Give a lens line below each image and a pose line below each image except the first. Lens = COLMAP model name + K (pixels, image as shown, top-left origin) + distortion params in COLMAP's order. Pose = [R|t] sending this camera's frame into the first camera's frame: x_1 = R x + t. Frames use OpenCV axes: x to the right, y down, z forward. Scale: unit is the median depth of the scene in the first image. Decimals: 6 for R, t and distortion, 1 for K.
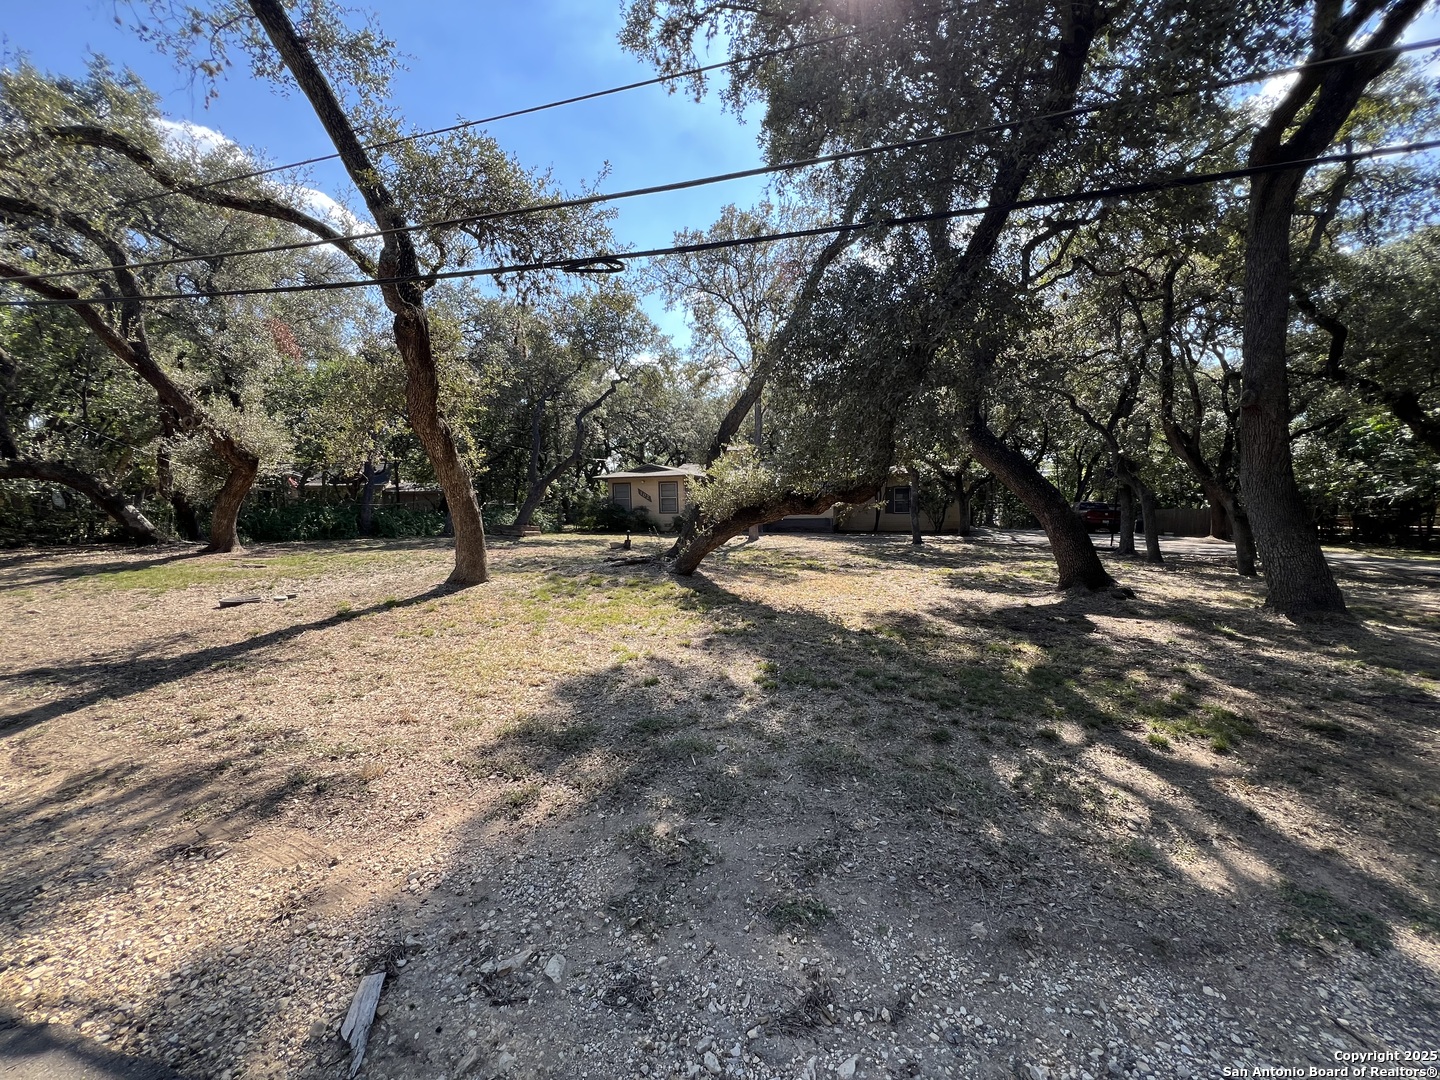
lens RADIAL K [[574.4, 0, 720.1], [0, 574.4, 538.8], [0, 0, 1]] dist [-0.001885, 0.000274]
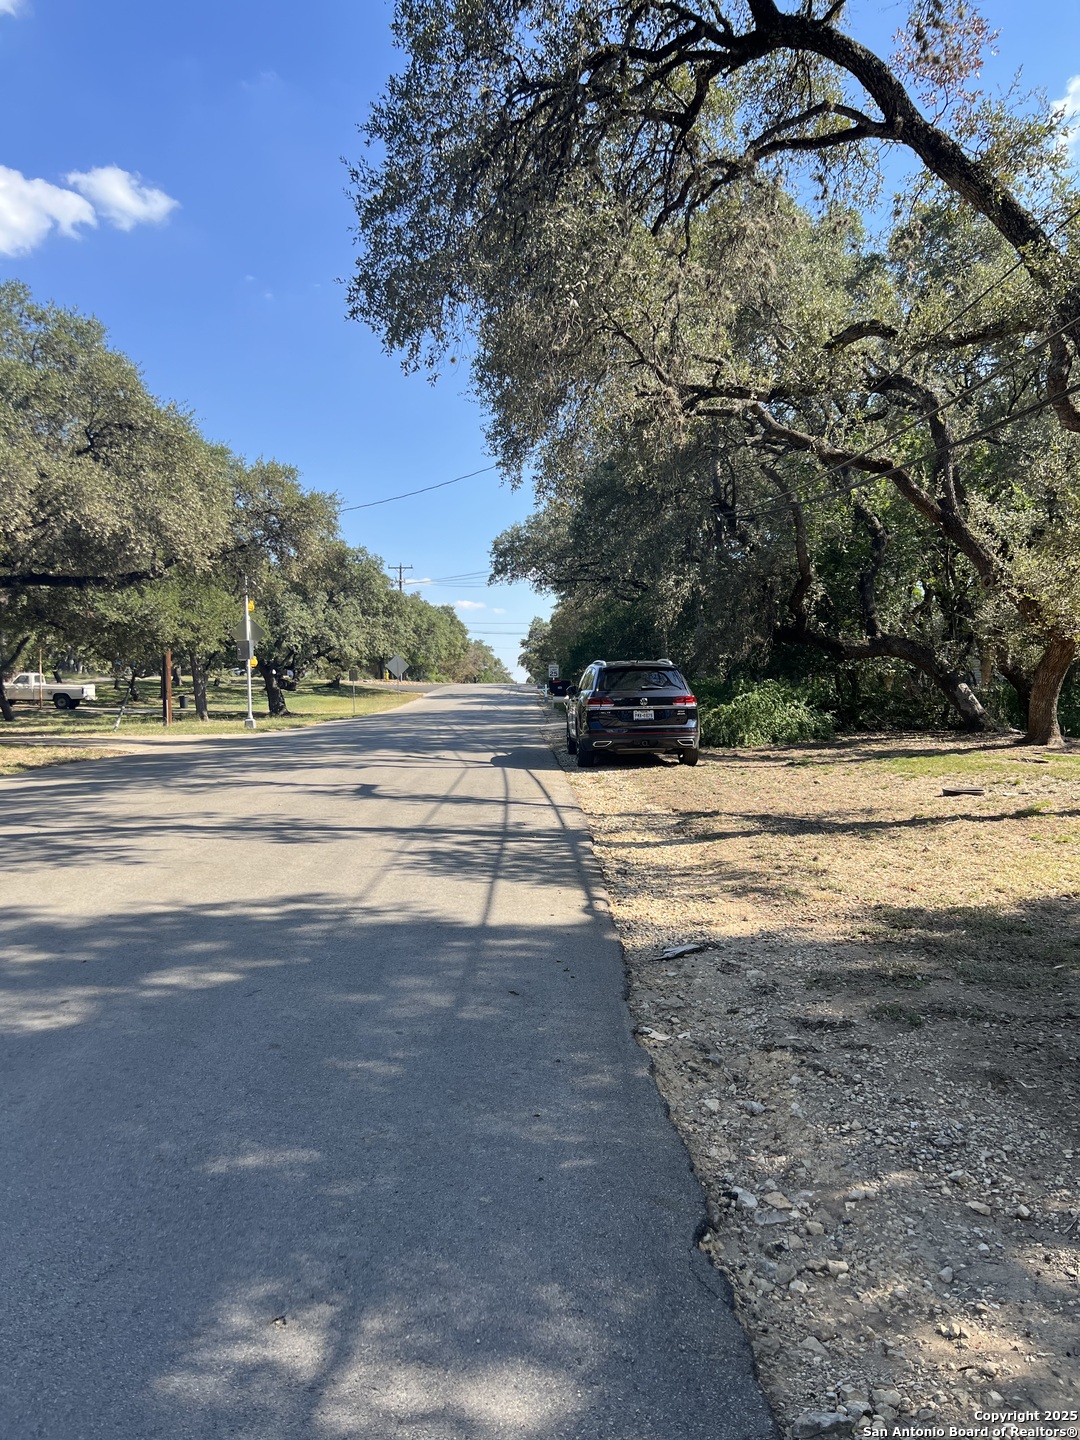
lens RADIAL K [[1092.6, 0, 539.9], [0, 1092.6, 715.8], [0, 0, 1]] dist [-0.000796, -0.000157]
pose [[0.298715, 0.012995, -0.954254, 0.388642], [-0.038170, 0.999270, 0.001660, 0.011439], [0.953579, 0.035928, 0.298993, -0.077523]]
